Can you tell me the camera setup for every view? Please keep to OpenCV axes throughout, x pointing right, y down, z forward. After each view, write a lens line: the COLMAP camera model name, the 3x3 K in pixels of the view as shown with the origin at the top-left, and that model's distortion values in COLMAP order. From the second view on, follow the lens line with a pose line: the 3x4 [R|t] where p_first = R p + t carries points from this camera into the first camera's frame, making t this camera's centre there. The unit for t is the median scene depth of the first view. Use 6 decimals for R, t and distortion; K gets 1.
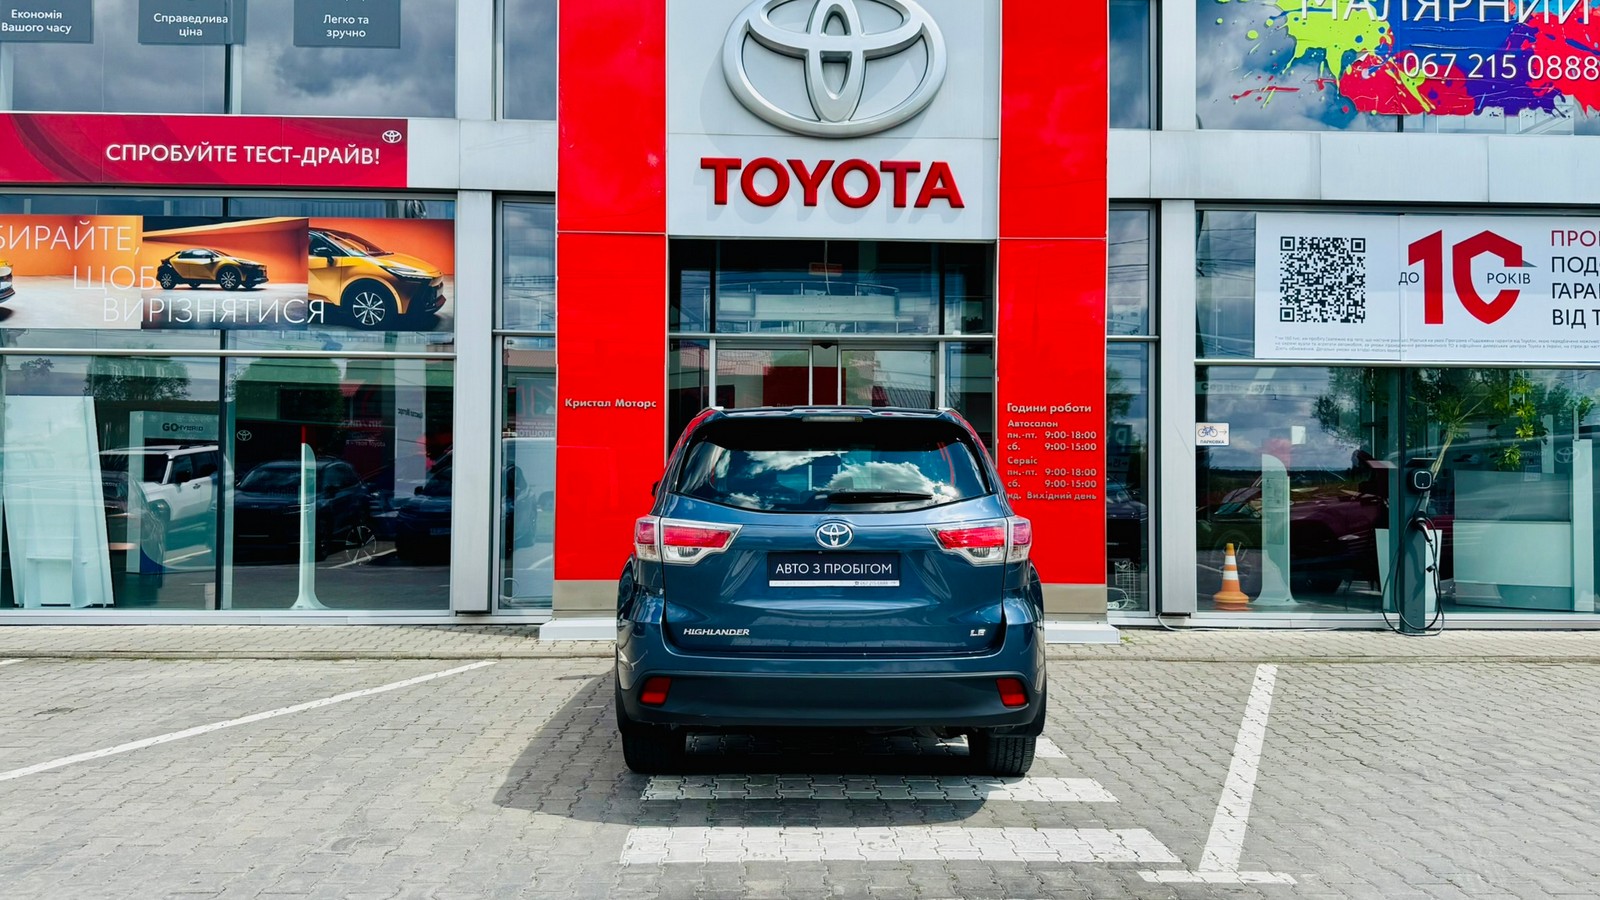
lens RADIAL K [[1238.4, 0, 800.0], [0, 1238.4, 450.0], [0, 0, 1]] dist [0.049326, -0.066120]
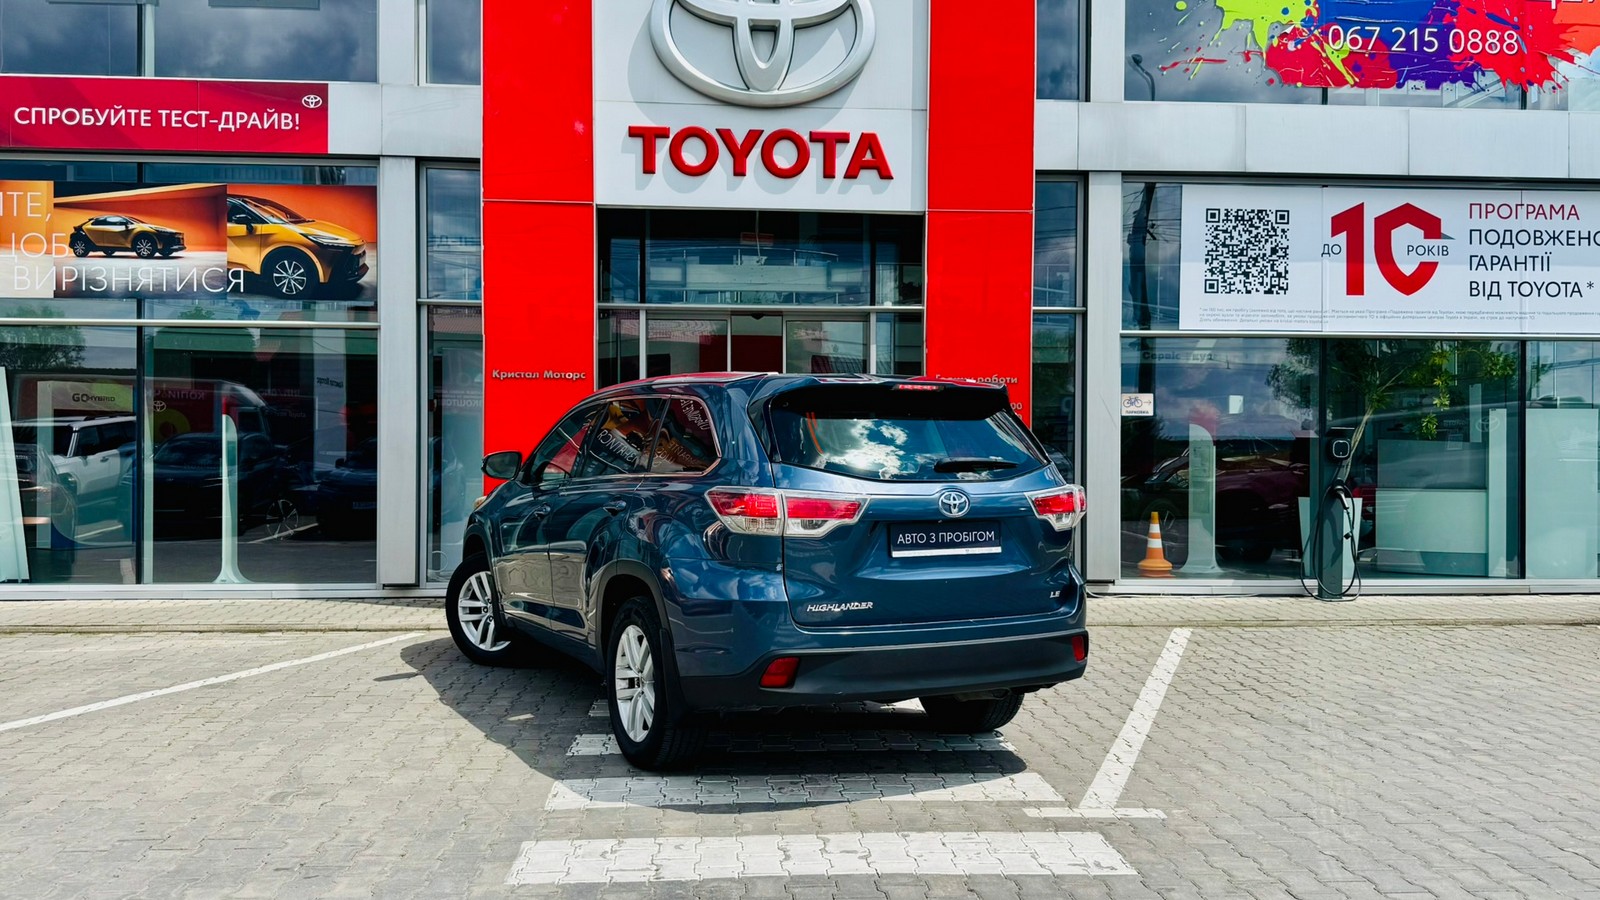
lens RADIAL K [[1295.9, 0, 798.3], [0, 1295.9, 453.1], [0, 0, 1]] dist [0.060331, -0.088388]
pose [[0.999151, -0.002777, 0.041116, 0.011517], [0.001700, 0.999655, 0.026204, -0.001318], [-0.041174, -0.026111, 0.998811, -0.049292]]
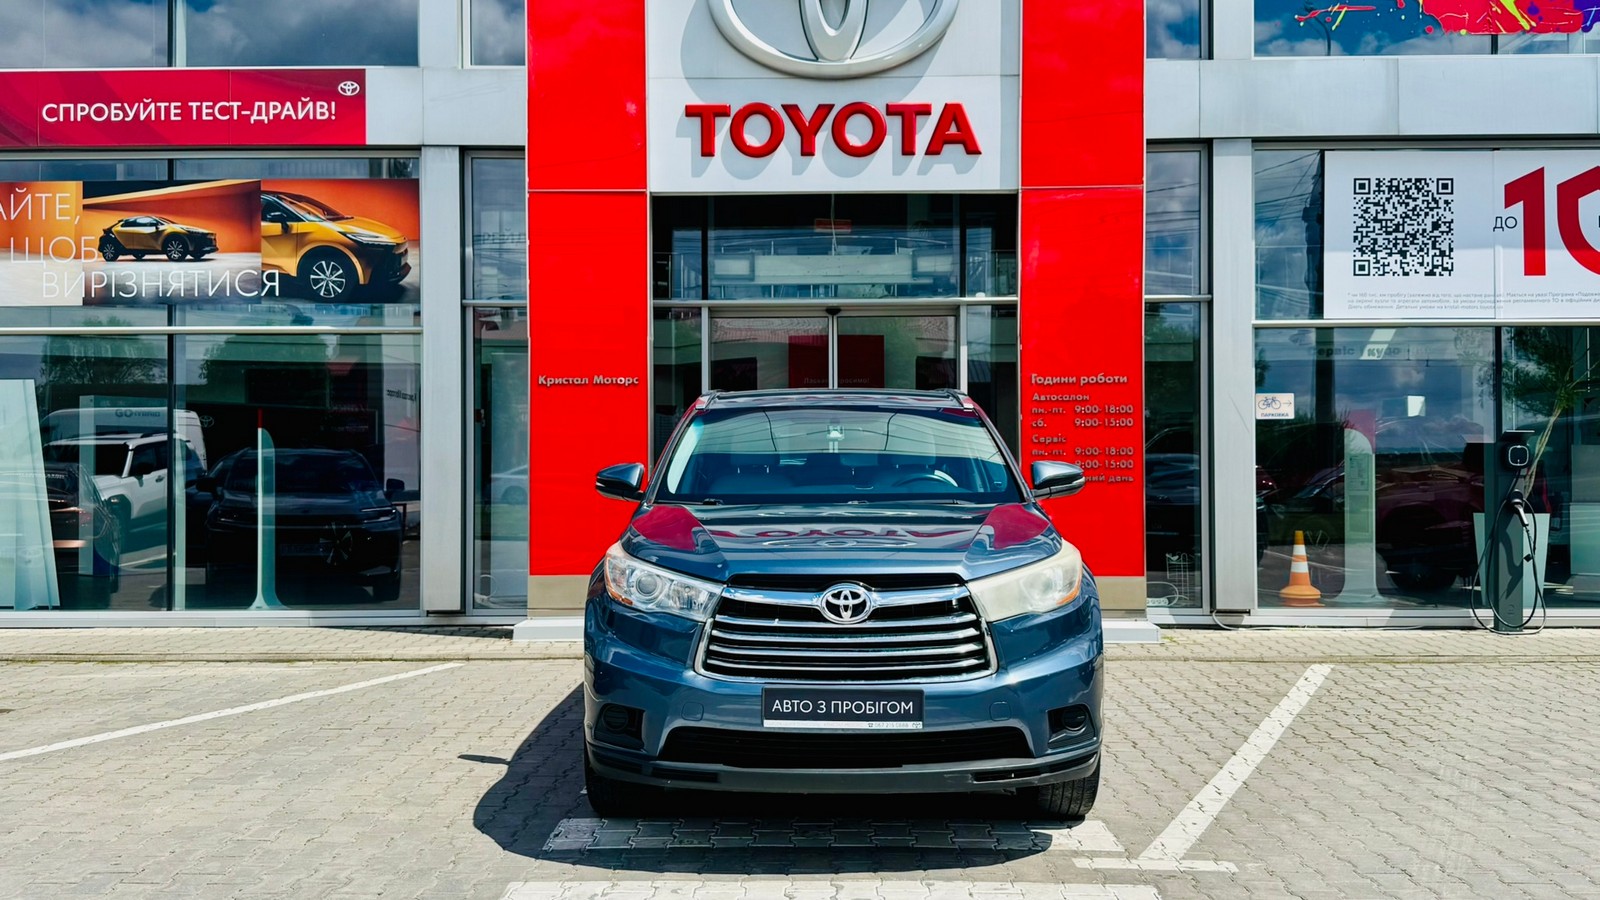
lens RADIAL K [[1463.6, 0, 790.2], [0, 1463.6, 452.9], [0, 0, 1]] dist [0.094281, -0.170399]
pose [[0.998497, -0.010358, -0.053825, 0.047876], [0.011073, 0.999854, 0.012990, 0.003021], [0.053682, -0.013566, 0.998466, -0.059082]]
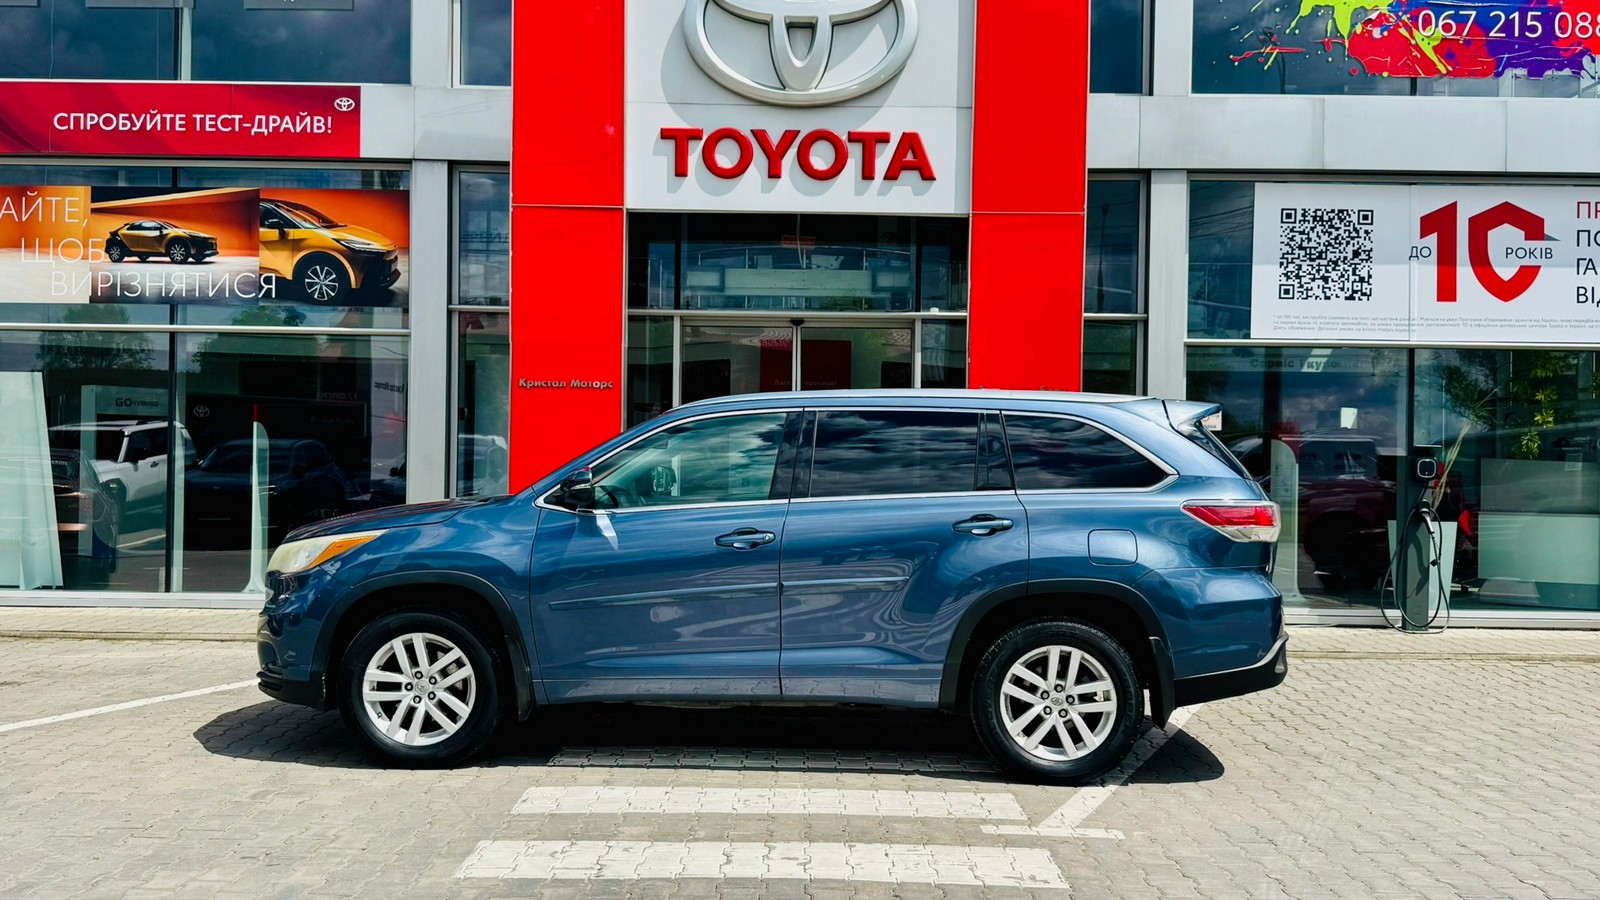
lens RADIAL K [[1419.9, 0, 793.0], [0, 1419.9, 454.4], [0, 0, 1]] dist [0.097443, -0.176890]
pose [[0.999314, 0.007128, -0.036336, 0.061041], [-0.006466, 0.999811, 0.018324, -0.003343], [0.036460, -0.018077, 0.999172, -0.100584]]
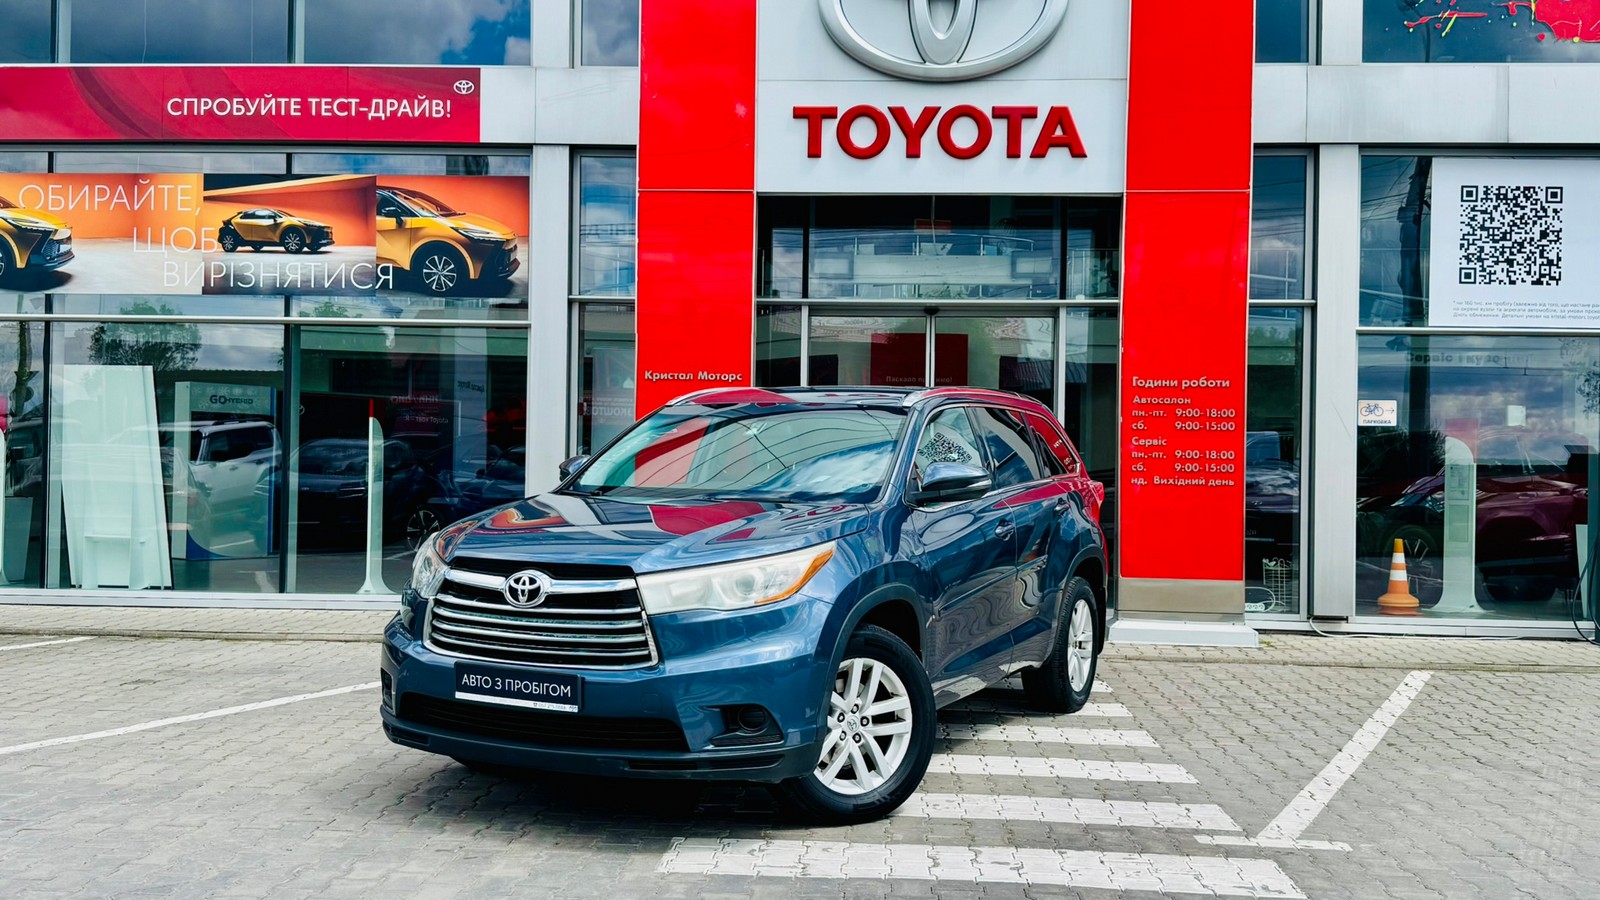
lens RADIAL K [[1519.0, 0, 790.7], [0, 1519.0, 455.8], [0, 0, 1]] dist [0.082604, -0.158270]
pose [[0.995739, 0.008710, -0.091806, 0.021836], [-0.007333, 0.999856, 0.015328, 0.003914], [0.091926, -0.014589, 0.995659, -0.112787]]
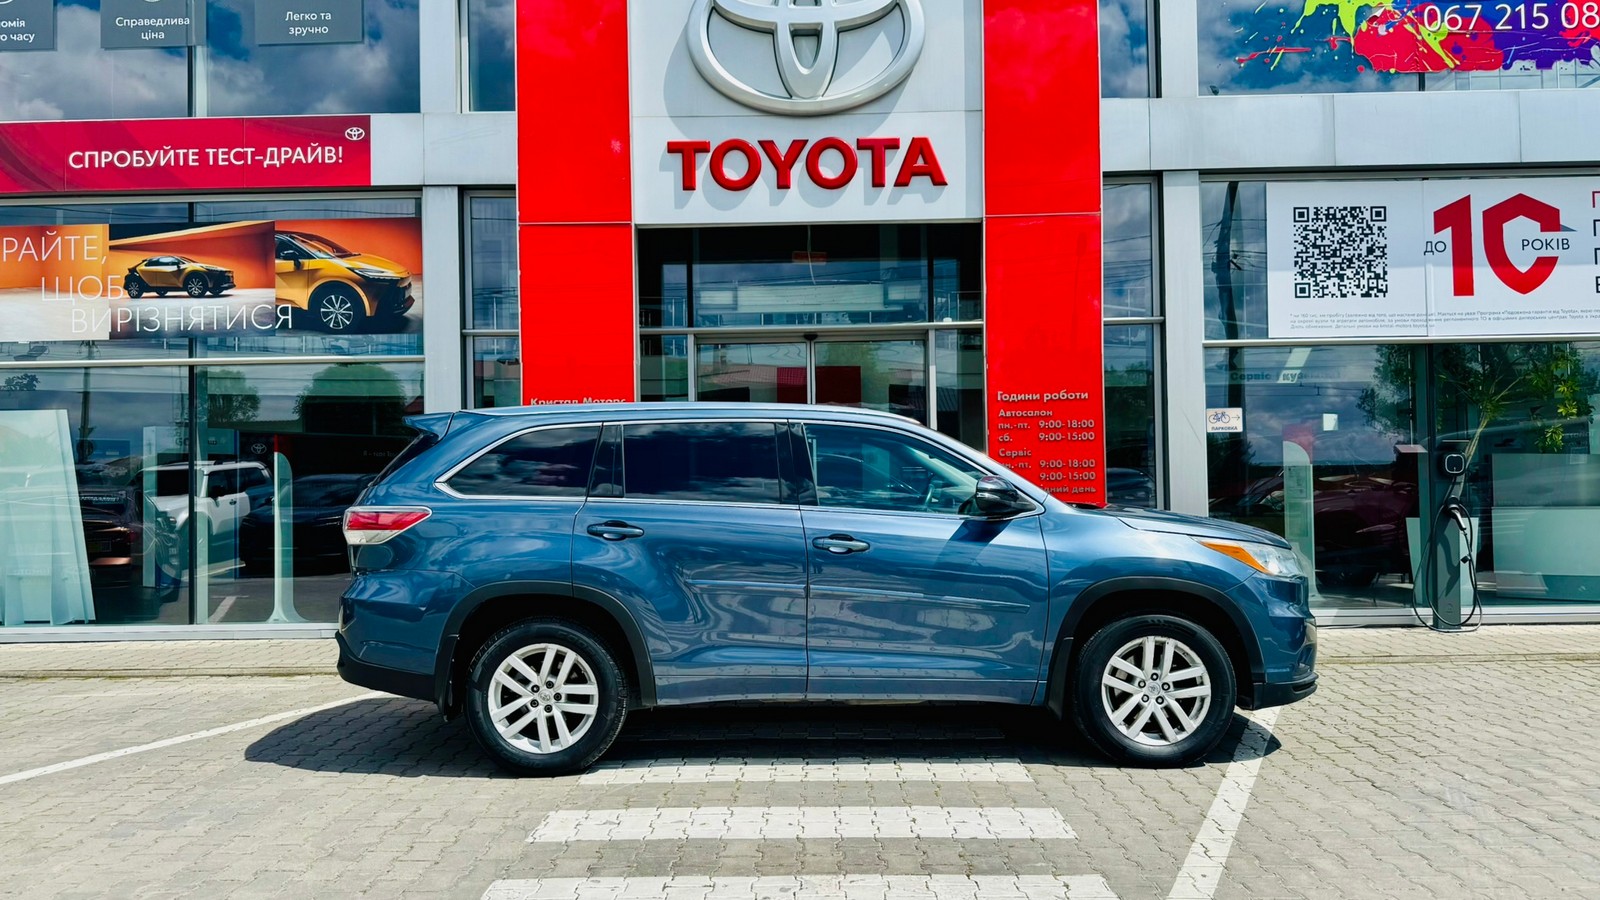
lens RADIAL K [[1198.5, 0, 790.2], [0, 1198.5, 457.5], [0, 0, 1]] dist [0.039304, -0.047474]
pose [[0.998396, -0.022890, -0.051776, 0.053403], [0.022971, 0.999736, 0.000986, 0.007171], [0.051740, -0.002174, 0.998658, 0.079938]]
